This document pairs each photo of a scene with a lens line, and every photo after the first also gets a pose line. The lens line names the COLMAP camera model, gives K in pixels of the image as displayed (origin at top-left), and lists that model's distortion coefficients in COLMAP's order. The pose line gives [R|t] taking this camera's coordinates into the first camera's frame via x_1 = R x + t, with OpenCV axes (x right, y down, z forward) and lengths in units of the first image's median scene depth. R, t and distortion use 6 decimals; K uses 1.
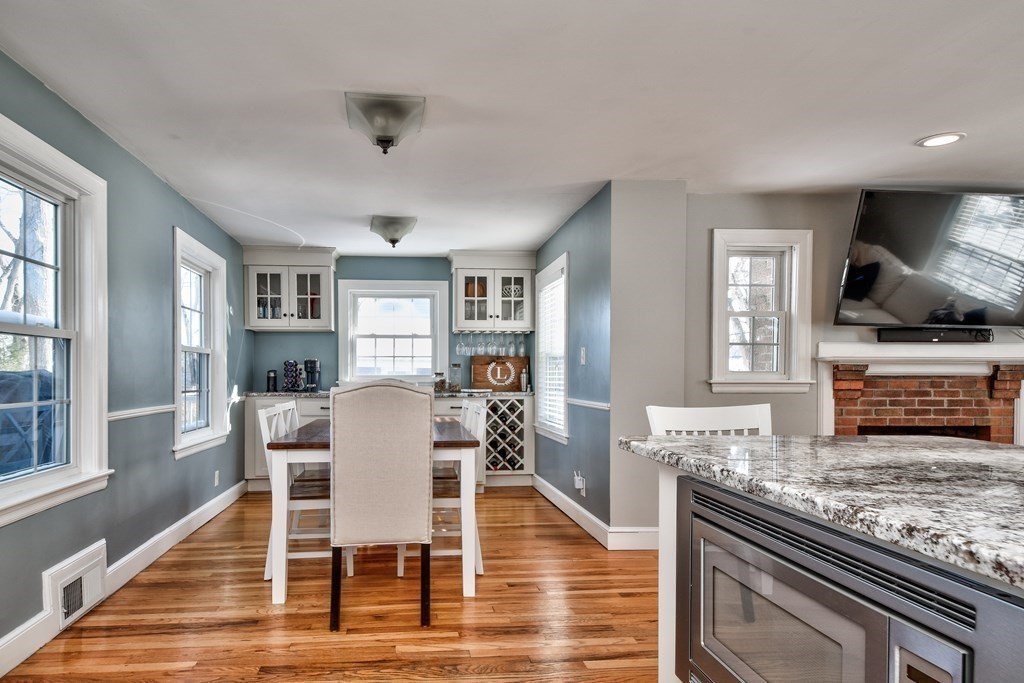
lens RADIAL K [[570.1, 0, 446.4], [0, 570.1, 377.4], [0, 0, 1]] dist [0.046360, -0.000367]
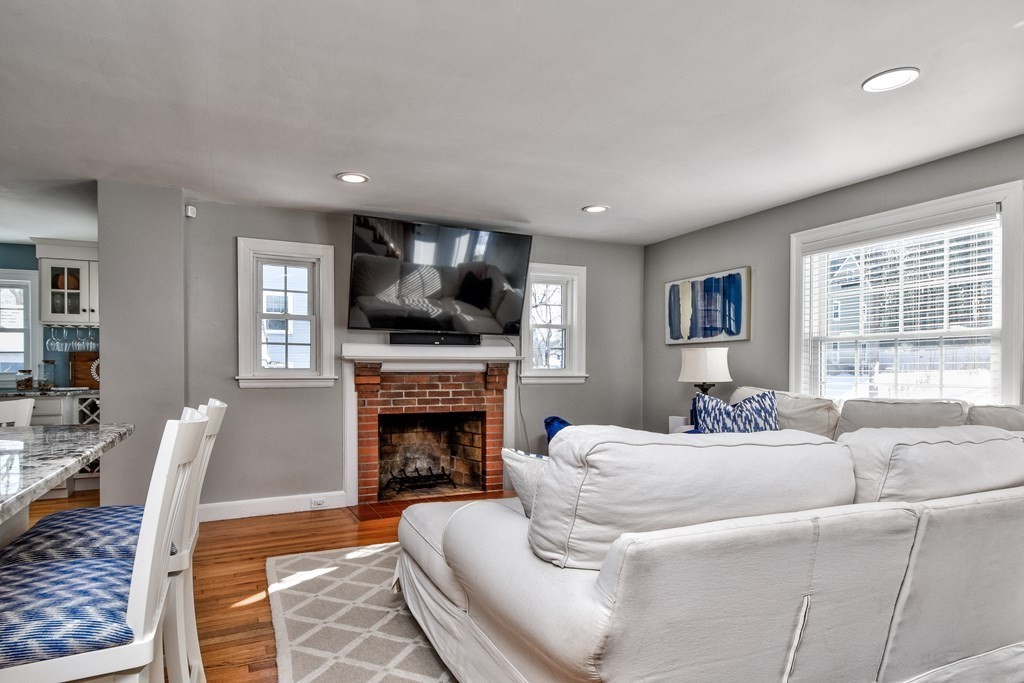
lens RADIAL K [[570.1, 0, 446.4], [0, 570.1, 377.4], [0, 0, 1]] dist [0.046360, -0.000367]
pose [[0.949847, -0.006276, 0.312653, 0.466703], [0.004719, 0.999972, 0.005736, 0.002101], [-0.312681, -0.003973, 0.949850, -0.140909]]
